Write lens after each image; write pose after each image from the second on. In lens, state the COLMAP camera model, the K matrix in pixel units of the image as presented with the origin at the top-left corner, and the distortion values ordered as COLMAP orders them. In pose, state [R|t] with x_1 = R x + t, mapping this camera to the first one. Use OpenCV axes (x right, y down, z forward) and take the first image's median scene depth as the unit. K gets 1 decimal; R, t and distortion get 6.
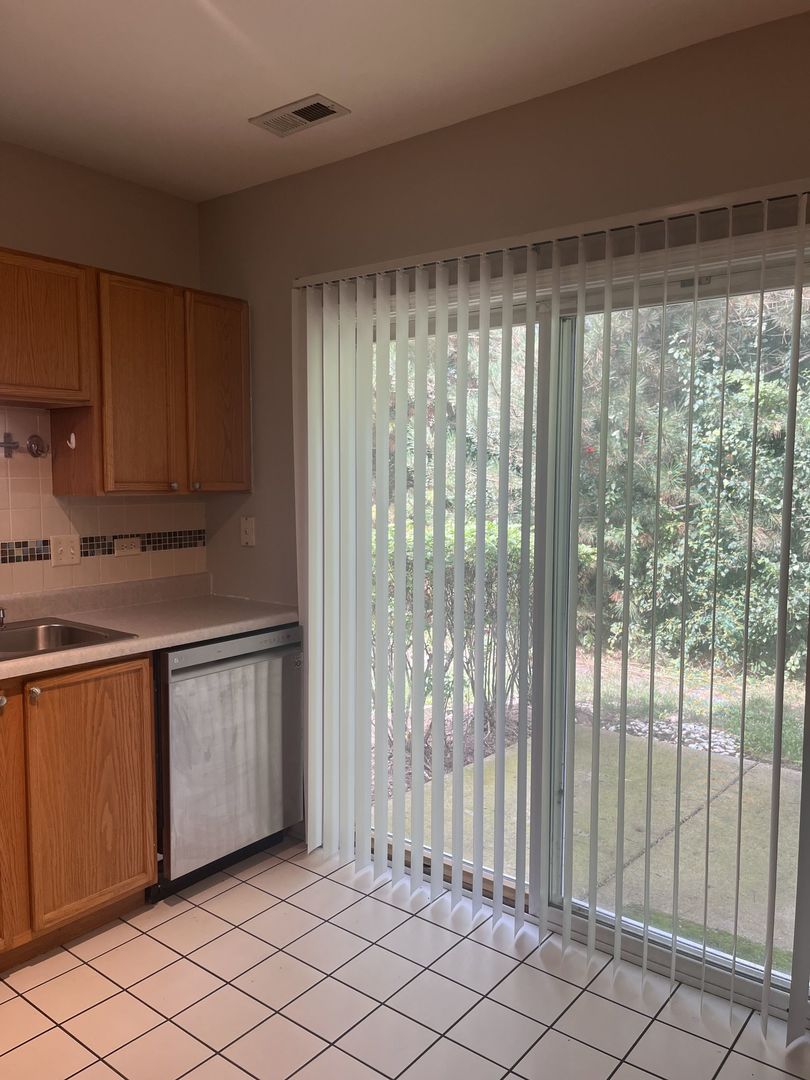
lens RADIAL K [[823.3, 0, 404.4], [0, 823.3, 544.5], [0, 0, 1]] dist [0.023977, -0.003061]
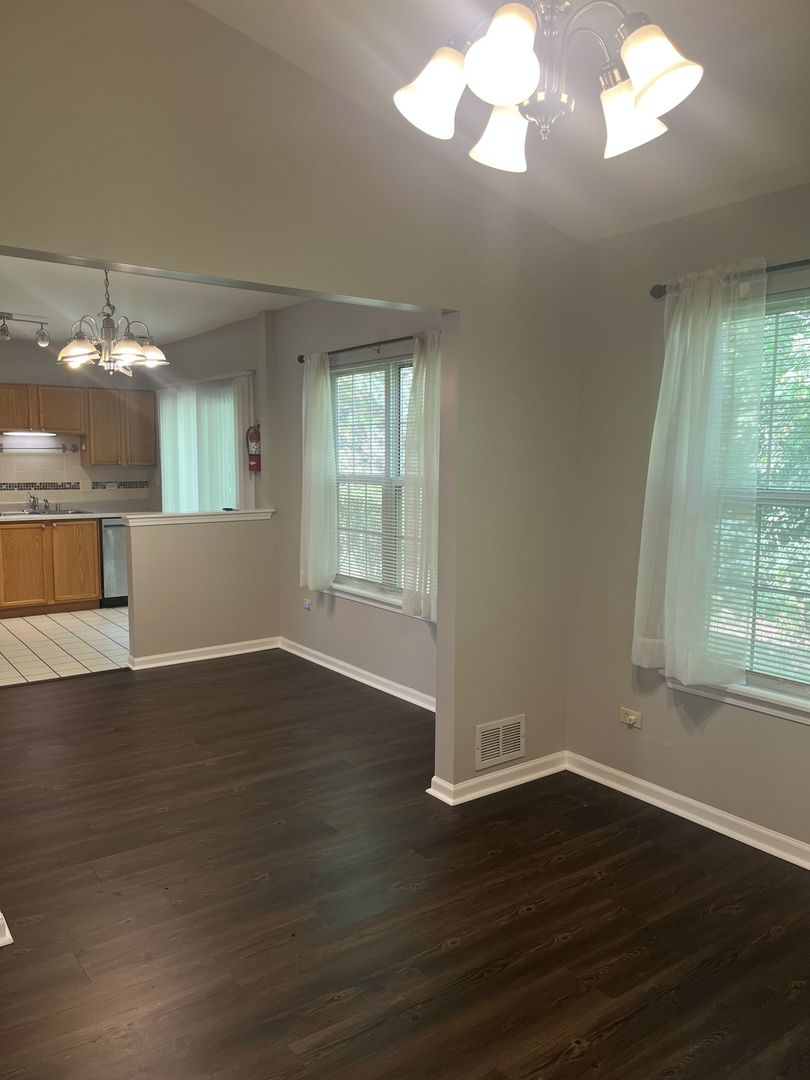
lens RADIAL K [[823.3, 0, 395.3], [0, 823.3, 547.9], [0, 0, 1]] dist [0.023977, -0.003061]
pose [[0.959954, 0.033268, -0.278175, 1.414397], [-0.026556, 0.999259, 0.027865, 0.113166], [0.278896, -0.019362, 0.960126, -1.415848]]
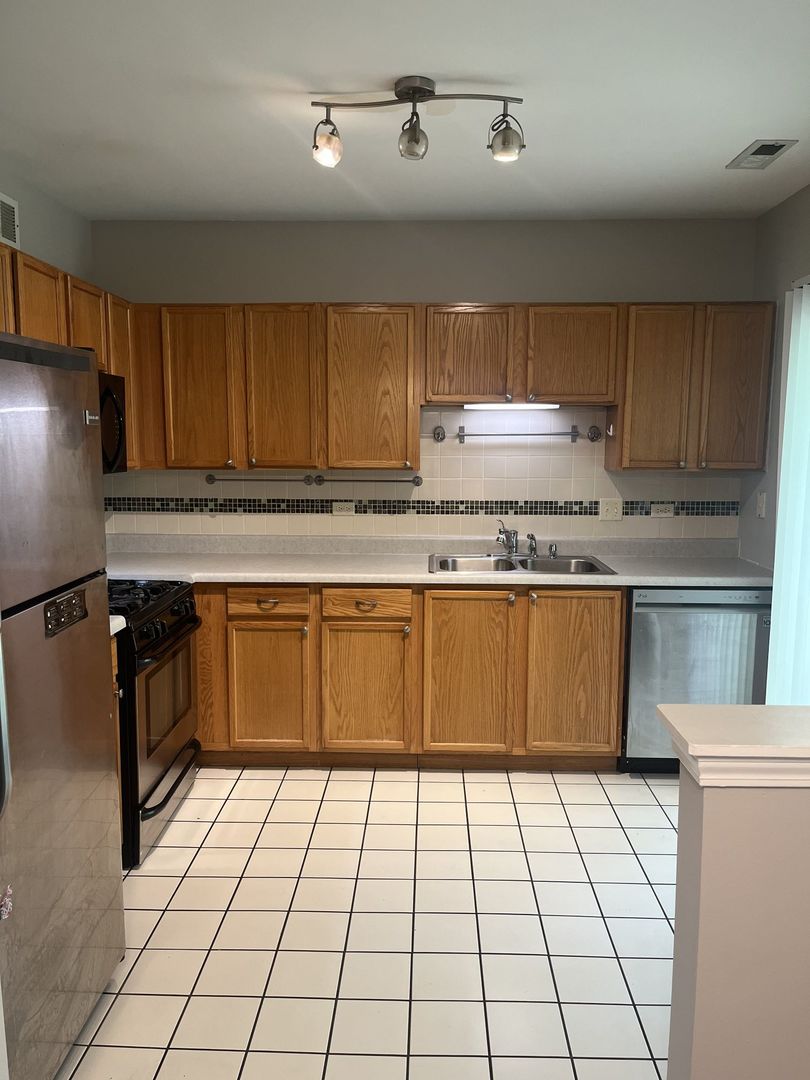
lens RADIAL K [[823.3, 0, 395.4], [0, 823.3, 544.2], [0, 0, 1]] dist [0.023977, -0.003061]
pose [[0.591976, 0.101133, -0.799585, 0.503543], [-0.070233, 0.994795, 0.073826, -0.012386], [0.802890, 0.012453, 0.595998, -0.104583]]
